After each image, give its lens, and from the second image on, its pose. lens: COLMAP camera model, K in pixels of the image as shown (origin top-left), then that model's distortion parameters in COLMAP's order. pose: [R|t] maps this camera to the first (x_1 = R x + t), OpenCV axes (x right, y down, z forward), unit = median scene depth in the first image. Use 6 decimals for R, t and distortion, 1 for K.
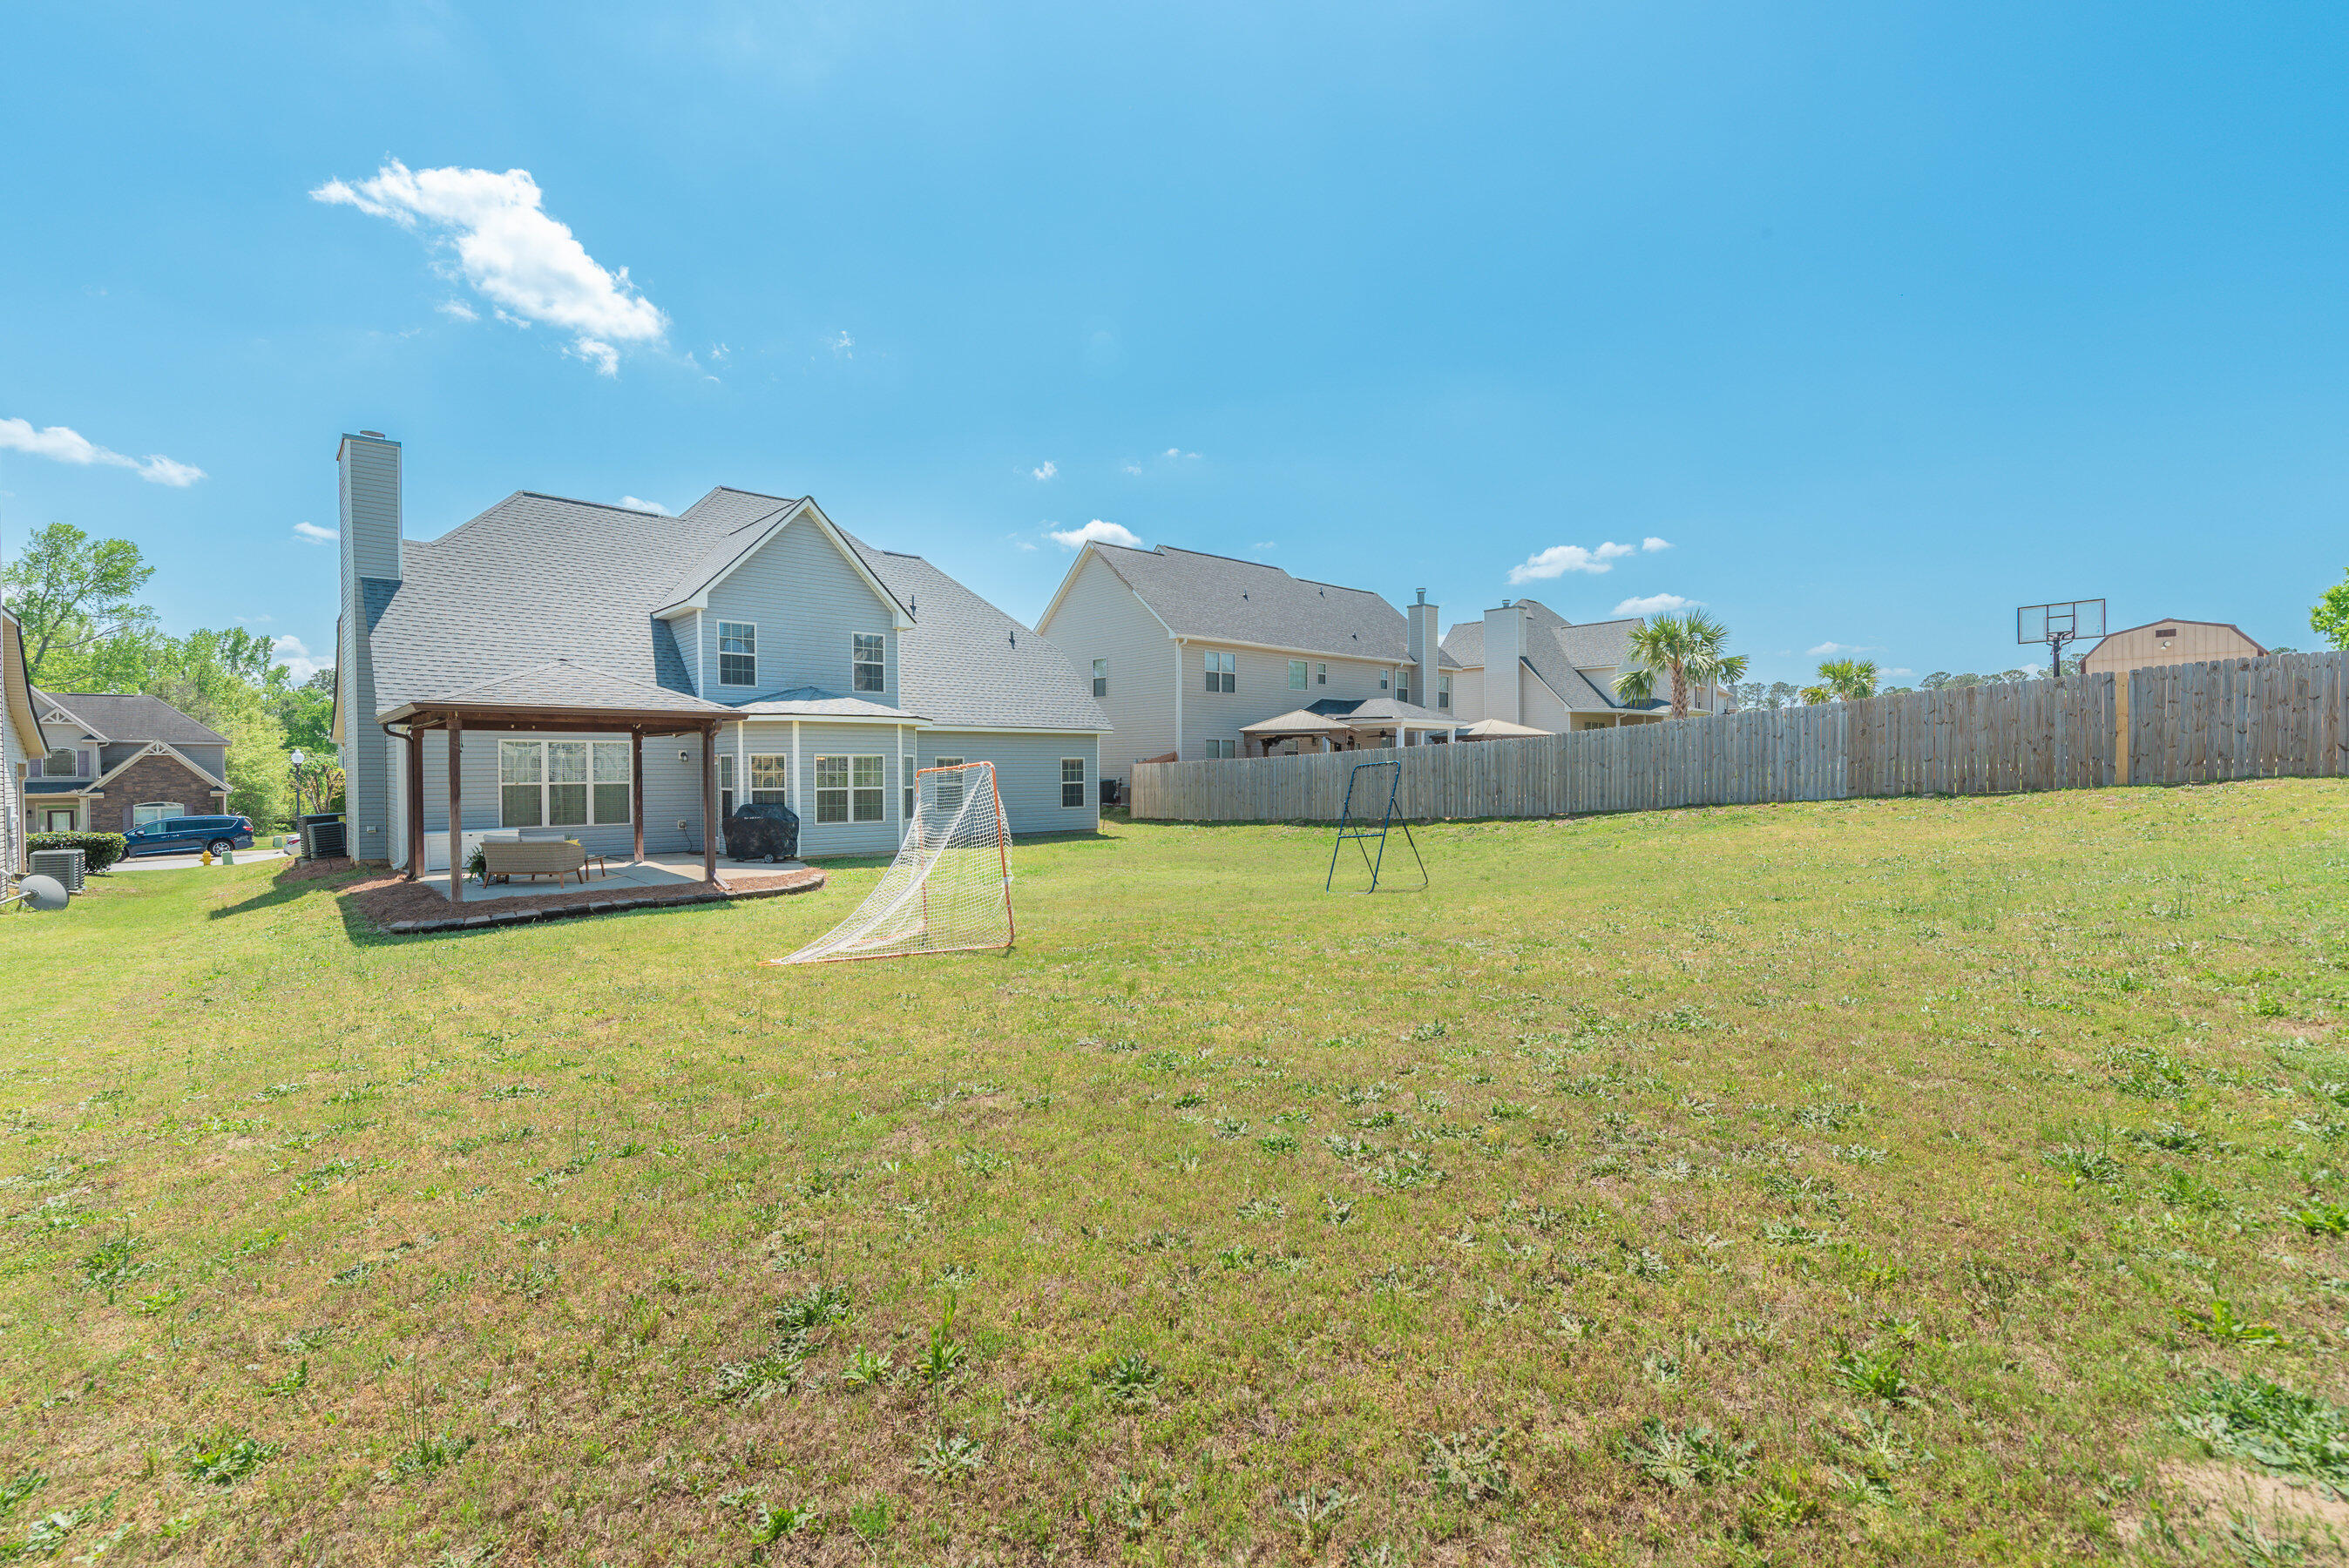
lens RADIAL K [[1011.9, 0, 1173.7], [0, 1011.9, 777.6], [0, 0, 1]] dist [0.000801, 0.000441]
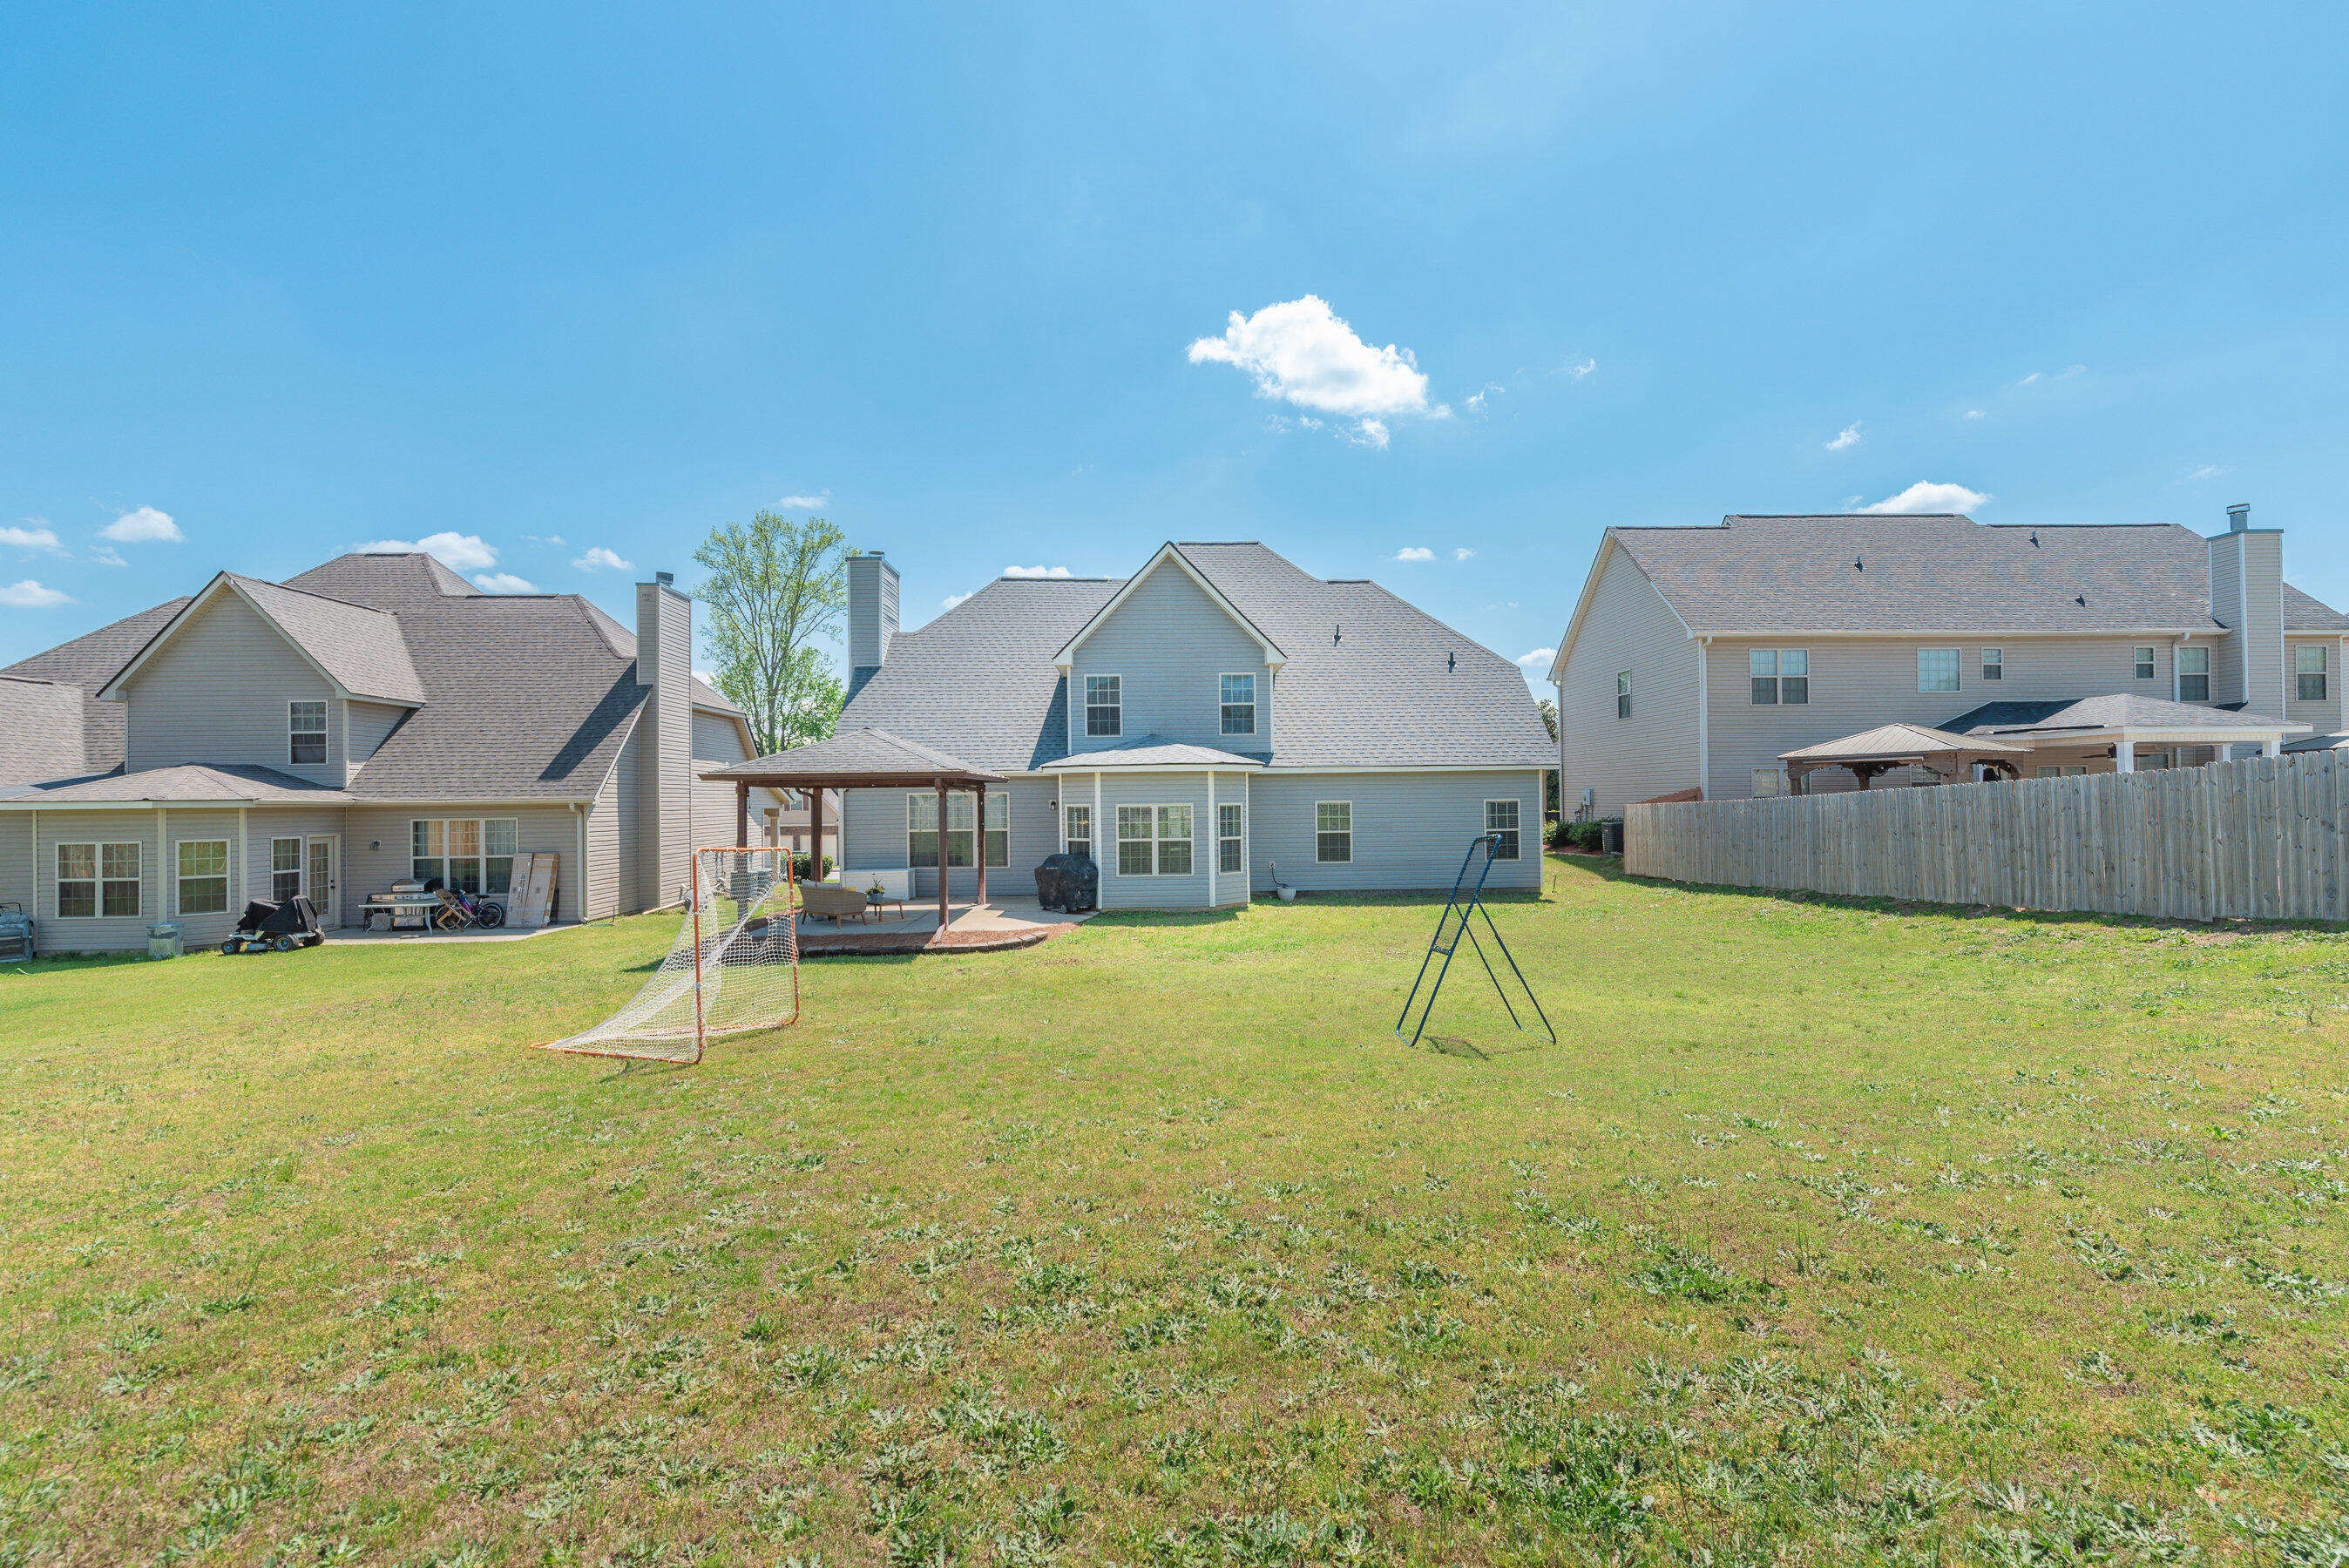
lens RADIAL K [[1011.9, 0, 1185.7], [0, 1011.9, 792.3], [0, 0, 1]] dist [0.000801, 0.000441]
pose [[0.758941, -0.008094, -0.651109, 0.242775], [0.001733, 0.999944, -0.010411, -0.017716], [0.651157, 0.006773, 0.758913, 0.213307]]
